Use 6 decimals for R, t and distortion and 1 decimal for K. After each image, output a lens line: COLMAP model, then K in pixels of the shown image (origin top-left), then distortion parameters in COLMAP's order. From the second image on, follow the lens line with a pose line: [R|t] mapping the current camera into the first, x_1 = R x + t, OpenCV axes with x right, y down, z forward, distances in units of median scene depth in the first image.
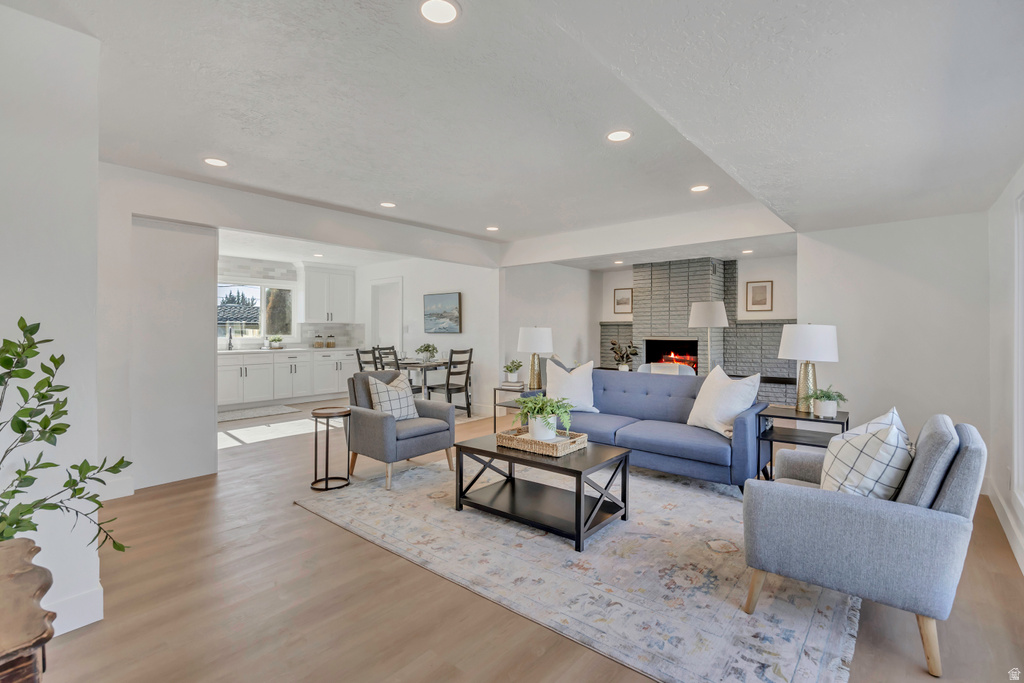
lens RADIAL K [[473.3, 0, 514.6], [0, 473.3, 335.4], [0, 0, 1]] dist [-0.001465, -0.000281]
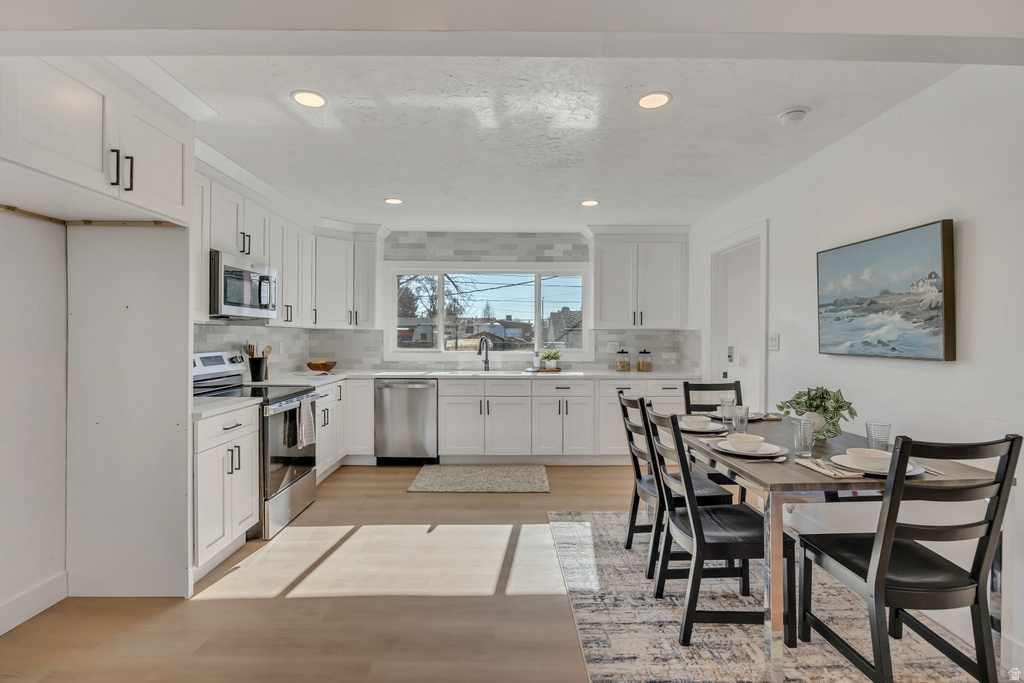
lens RADIAL K [[473.3, 0, 506.4], [0, 473.3, 335.9], [0, 0, 1]] dist [-0.001465, -0.000281]
pose [[0.650719, 0.003039, -0.759312, -0.067856], [-0.010446, 0.999933, -0.004951, -0.015088], [0.759247, 0.011154, 0.650707, 0.573845]]
